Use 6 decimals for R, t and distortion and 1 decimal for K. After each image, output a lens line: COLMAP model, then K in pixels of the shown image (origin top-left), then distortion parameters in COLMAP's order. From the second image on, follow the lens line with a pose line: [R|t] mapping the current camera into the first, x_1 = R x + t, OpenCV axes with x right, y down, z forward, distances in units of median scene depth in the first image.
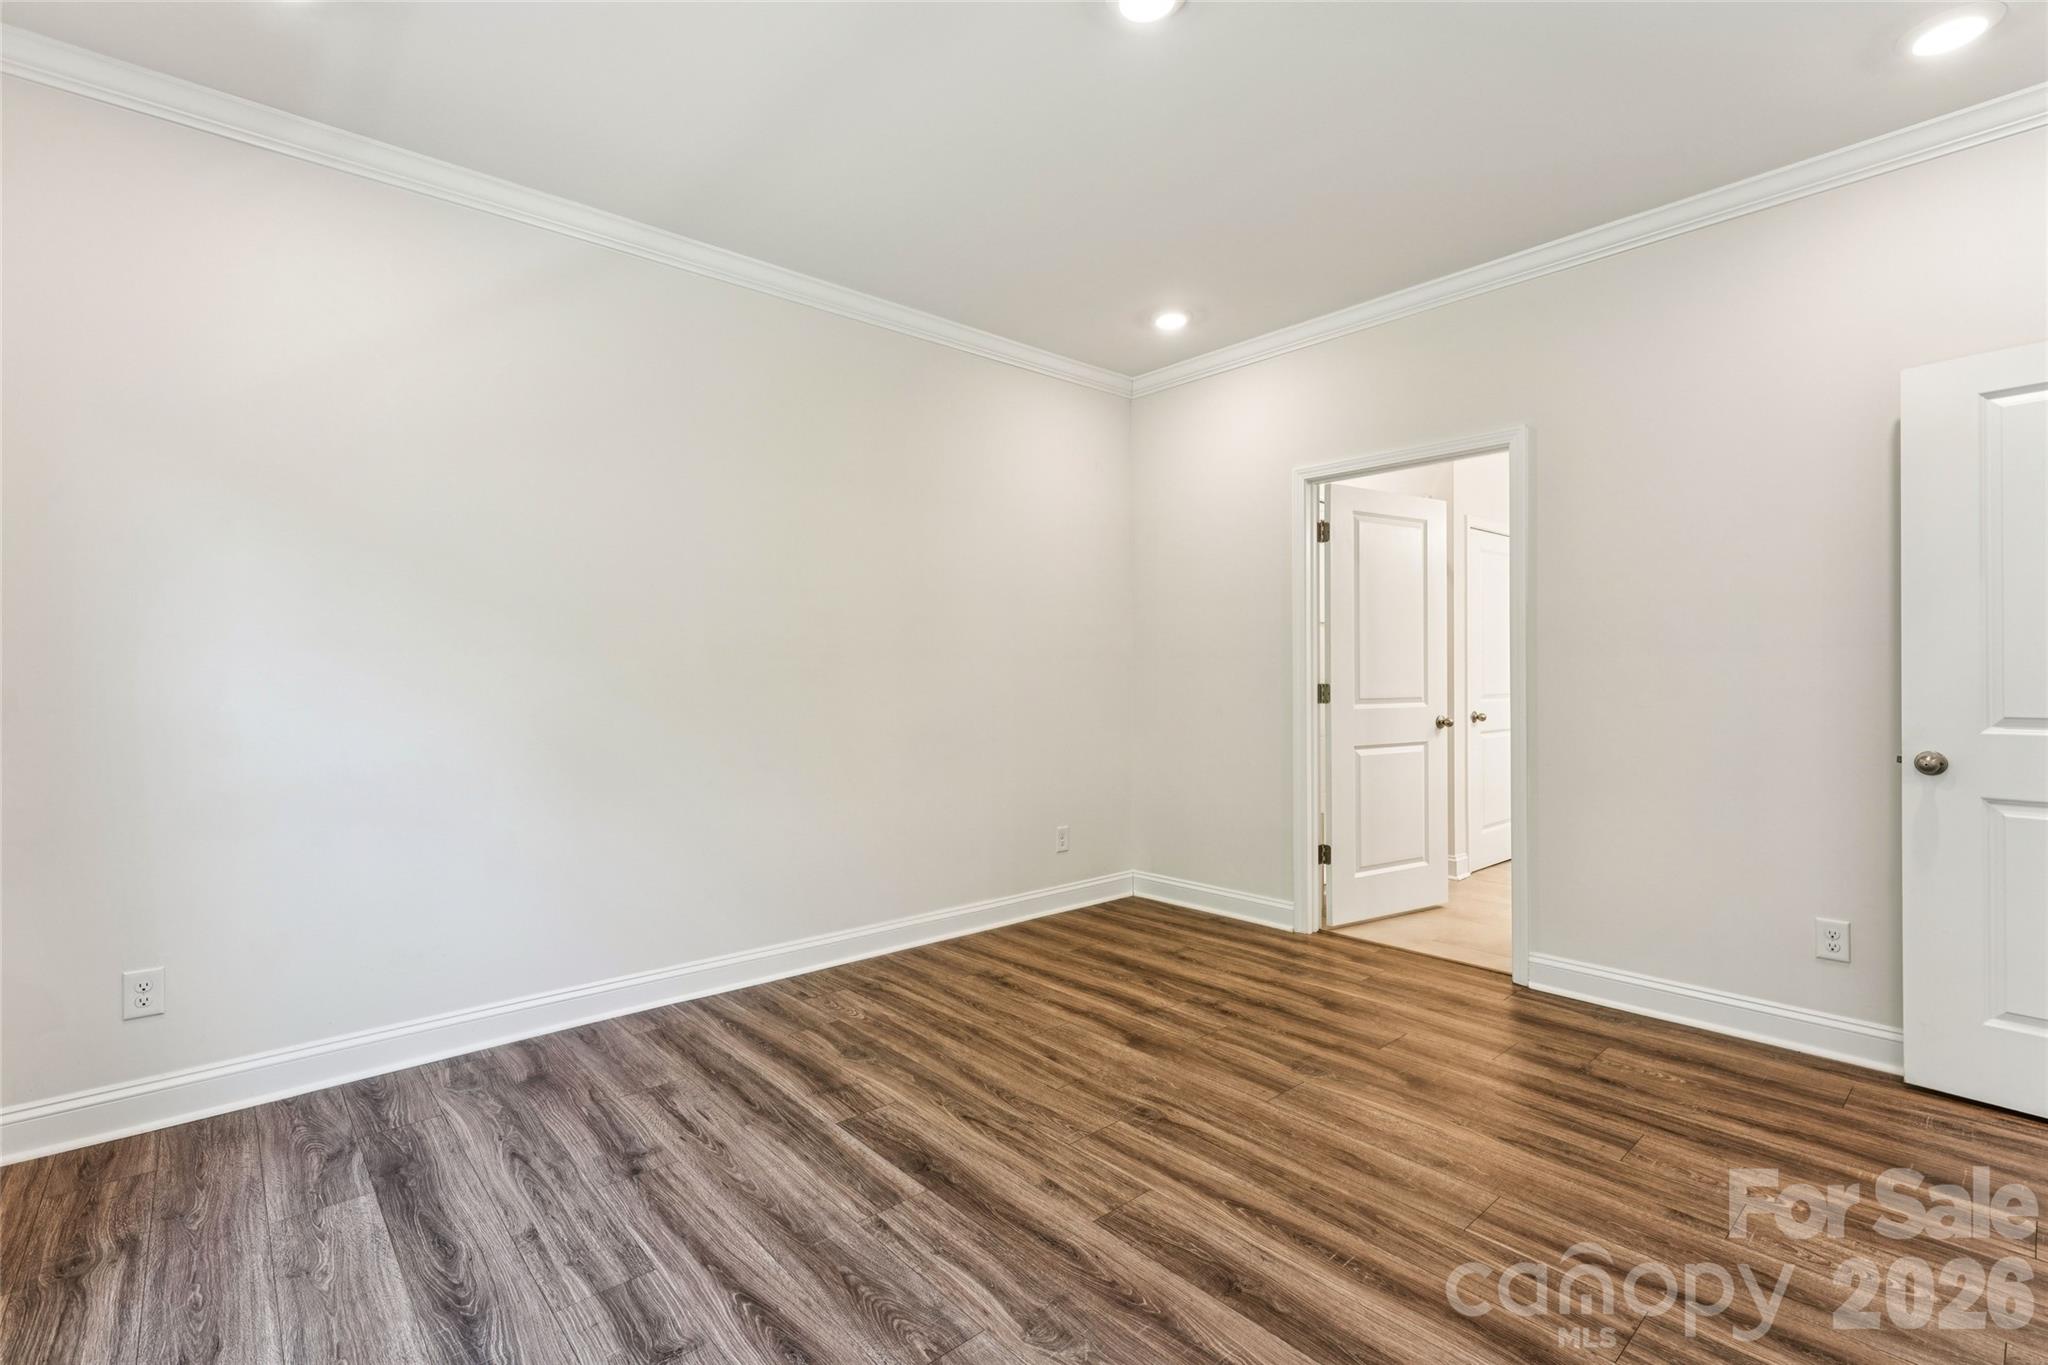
lens RADIAL K [[917.3, 0, 1015.3], [0, 917.3, 673.8], [0, 0, 1]] dist [-0.000422, -0.000050]
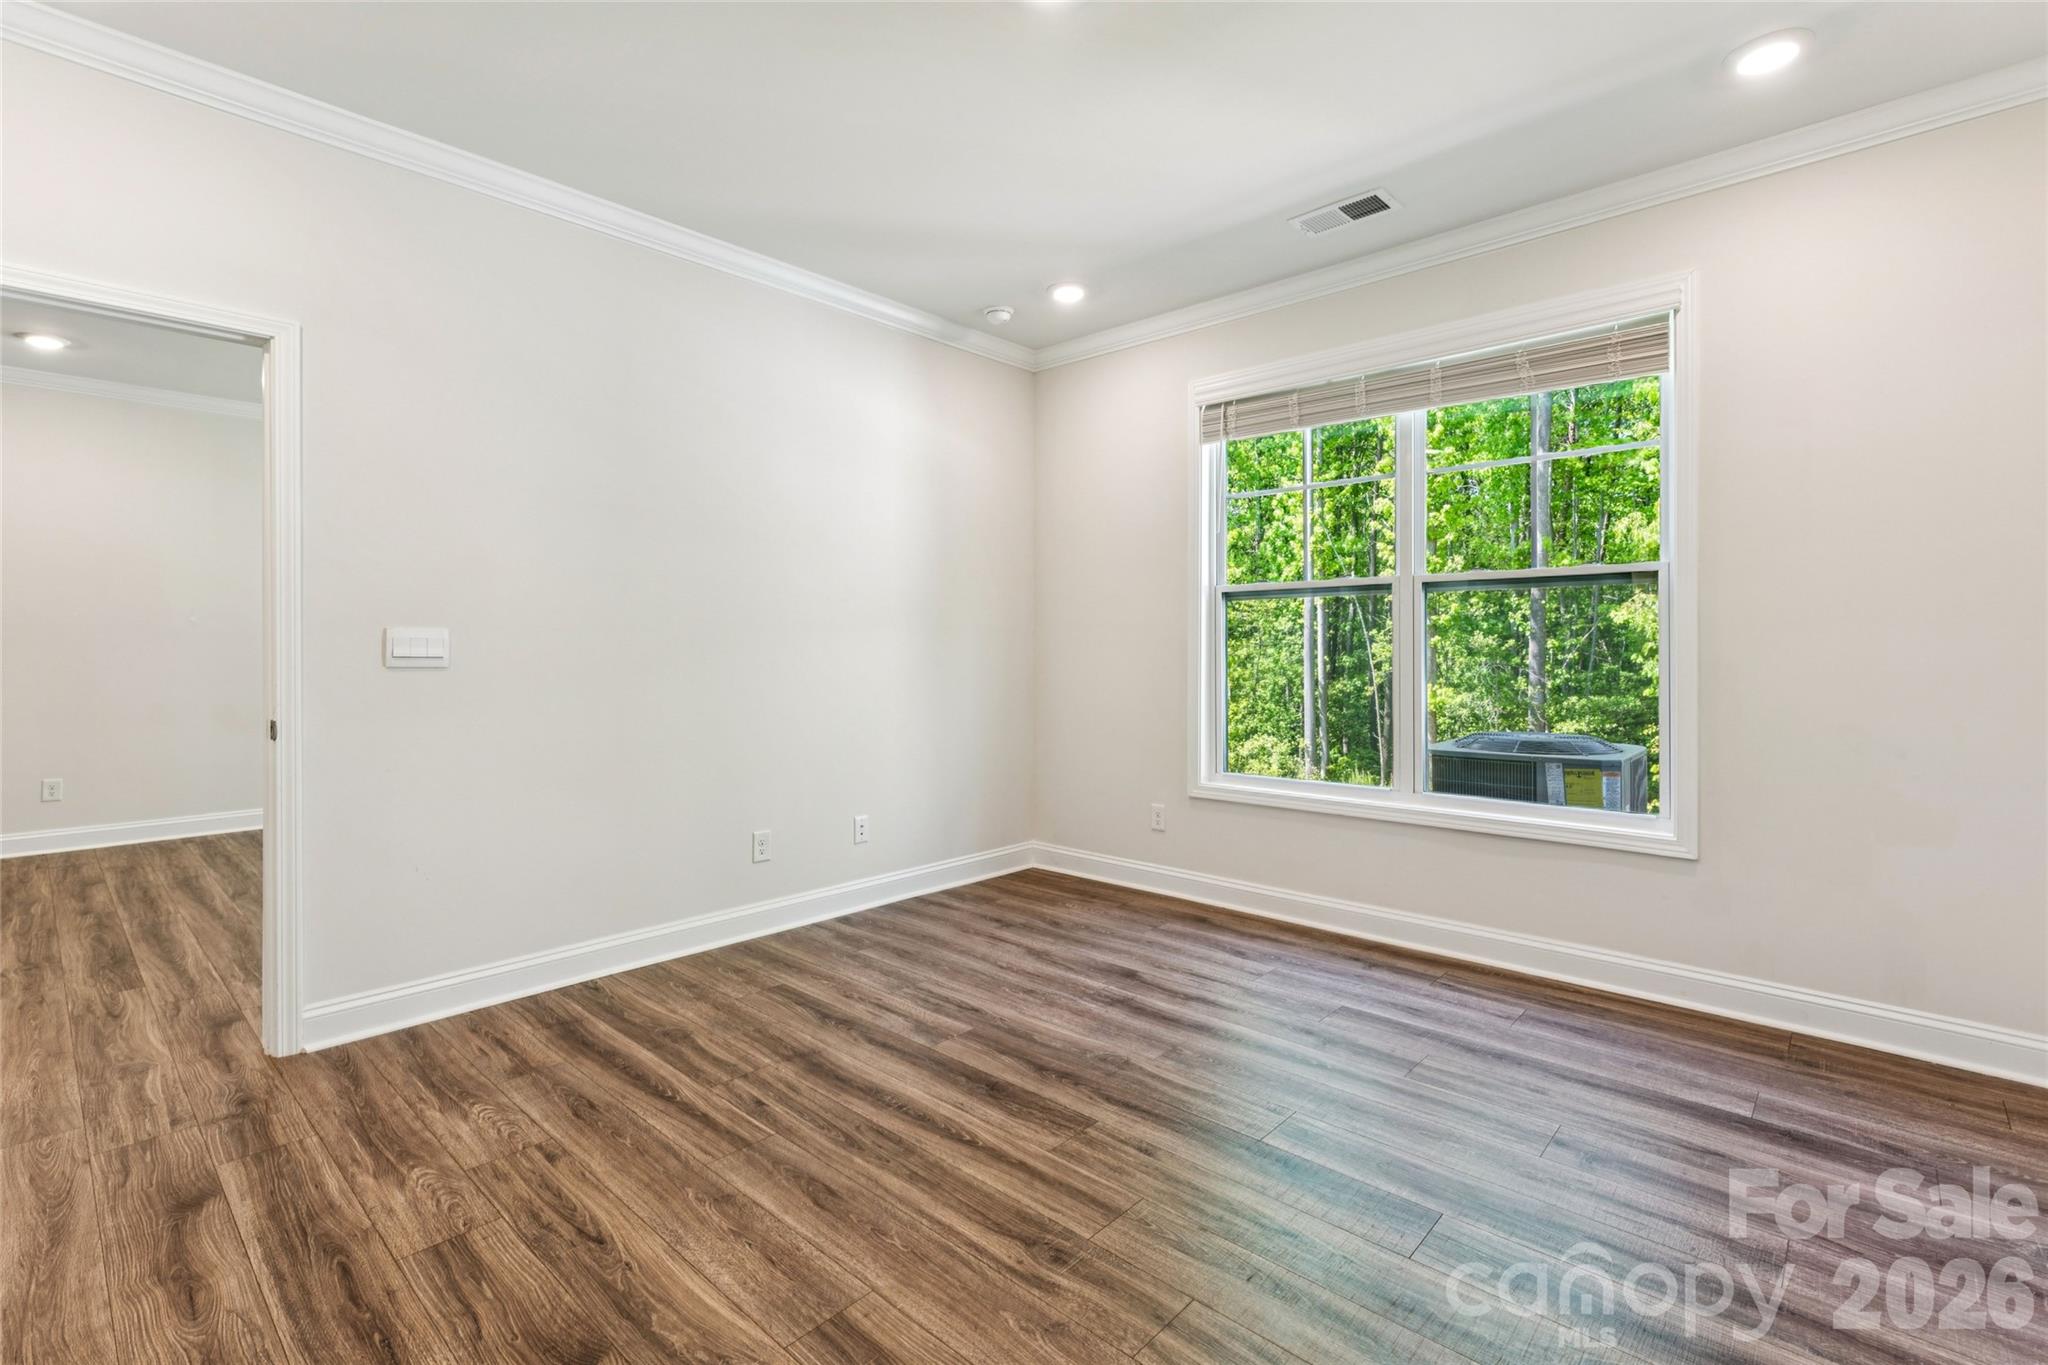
lens RADIAL K [[929.7, 0, 1022.0], [0, 929.7, 673.3], [0, 0, 1]] dist [0.000401, -0.000009]
pose [[-0.993783, 0.005380, -0.111203, 0.245290], [0.002419, 0.999639, 0.026748, 0.003354], [0.111306, 0.026313, -0.993438, 1.705994]]
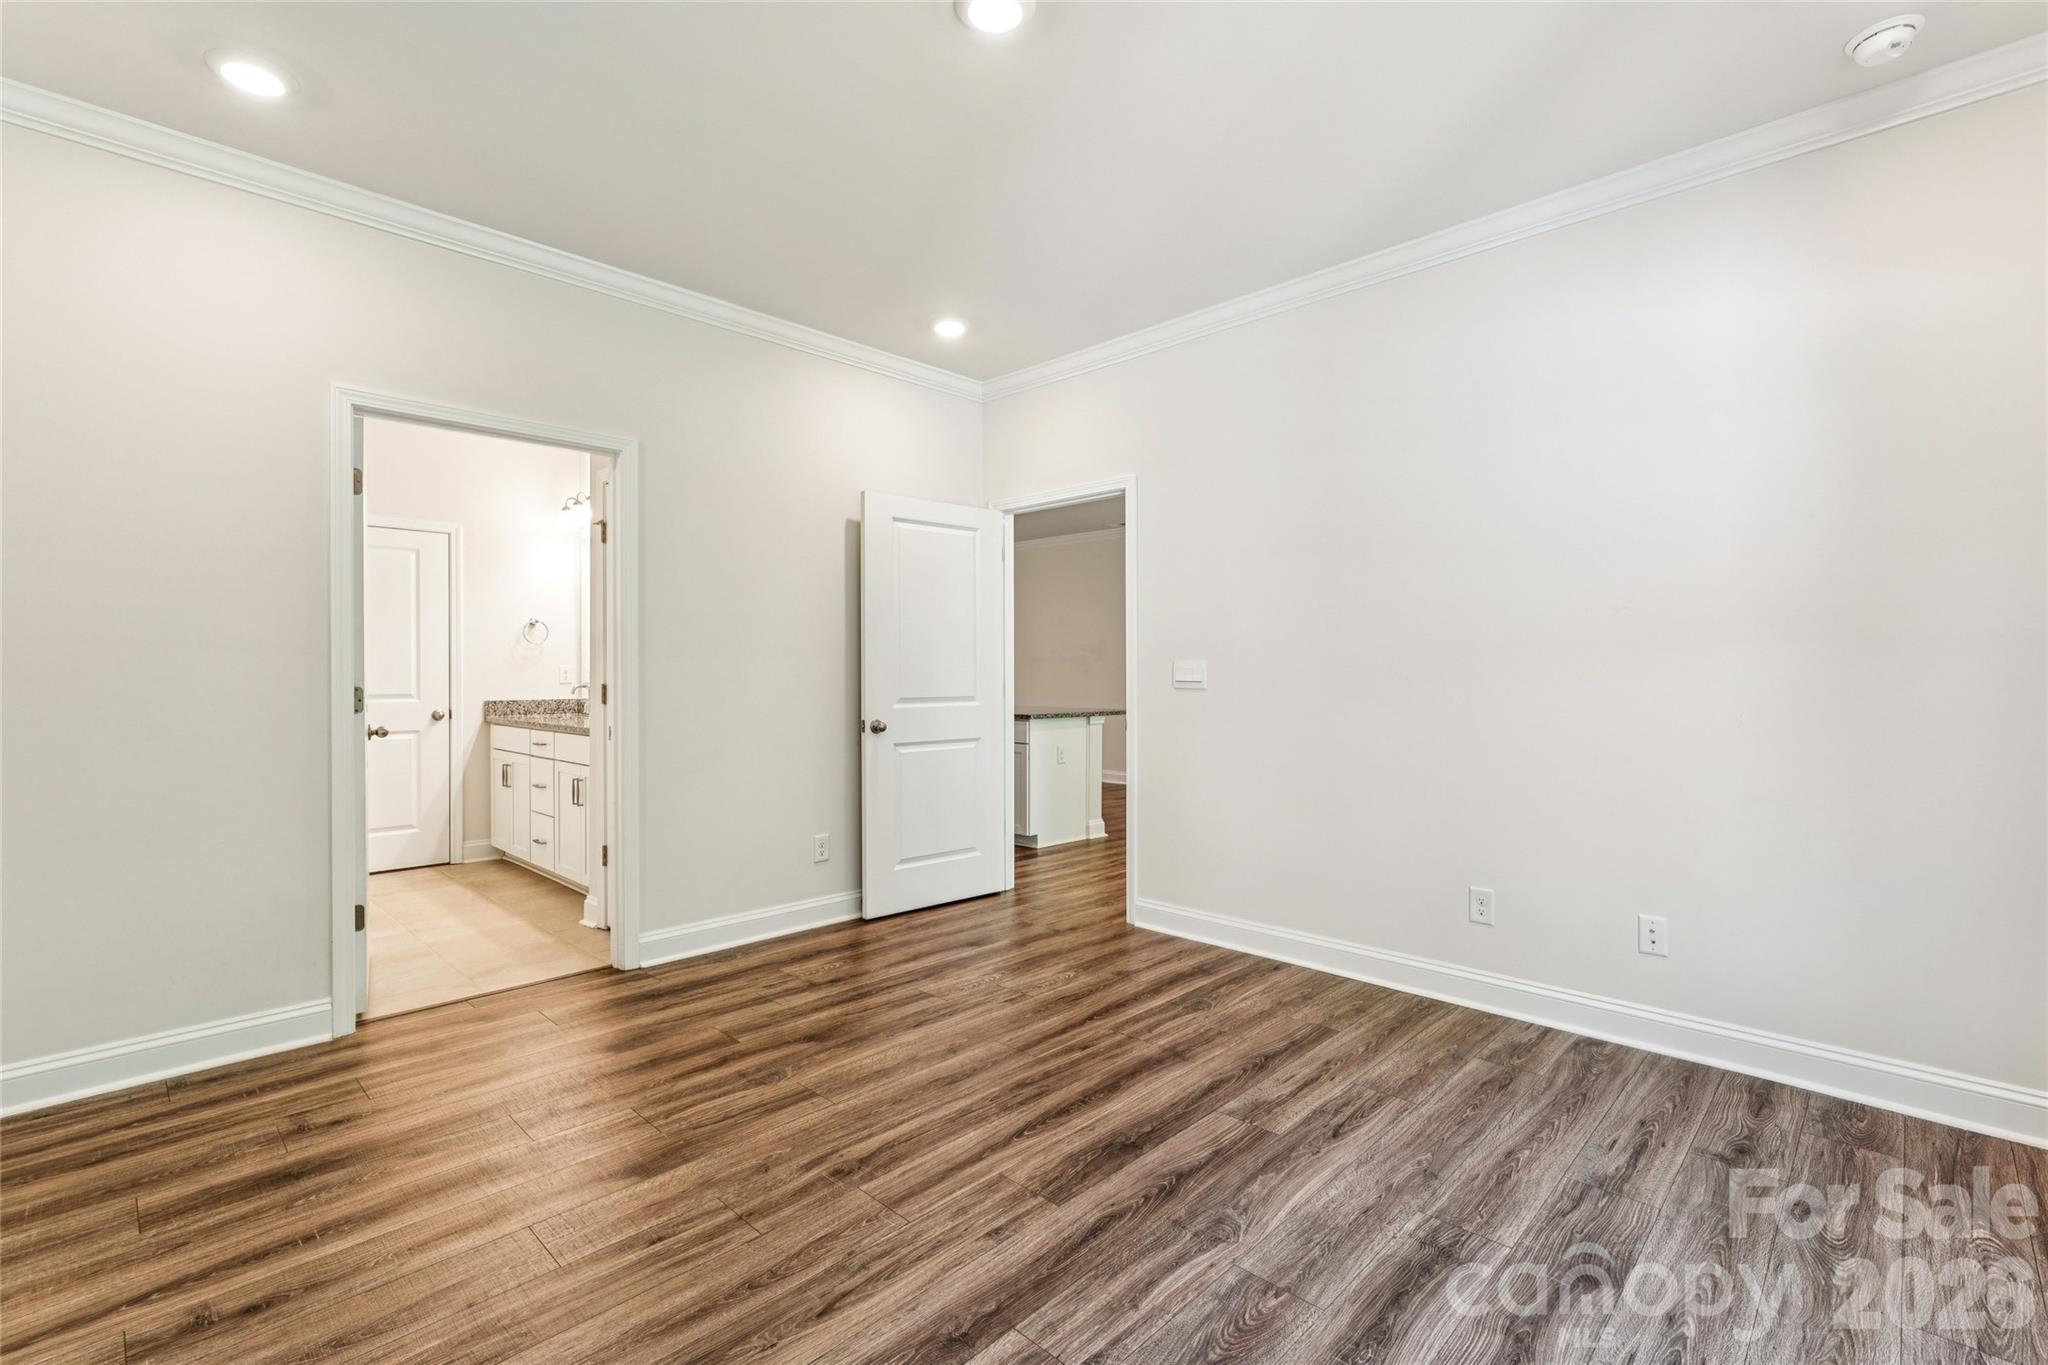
lens RADIAL K [[917.3, 0, 1015.3], [0, 917.3, 673.8], [0, 0, 1]] dist [-0.000422, -0.000050]
pose [[-0.074793, 0.002148, 0.997197, -0.749039], [-0.000703, 0.999997, -0.002207, 0.002865], [-0.997199, -0.000866, -0.074791, 0.900470]]
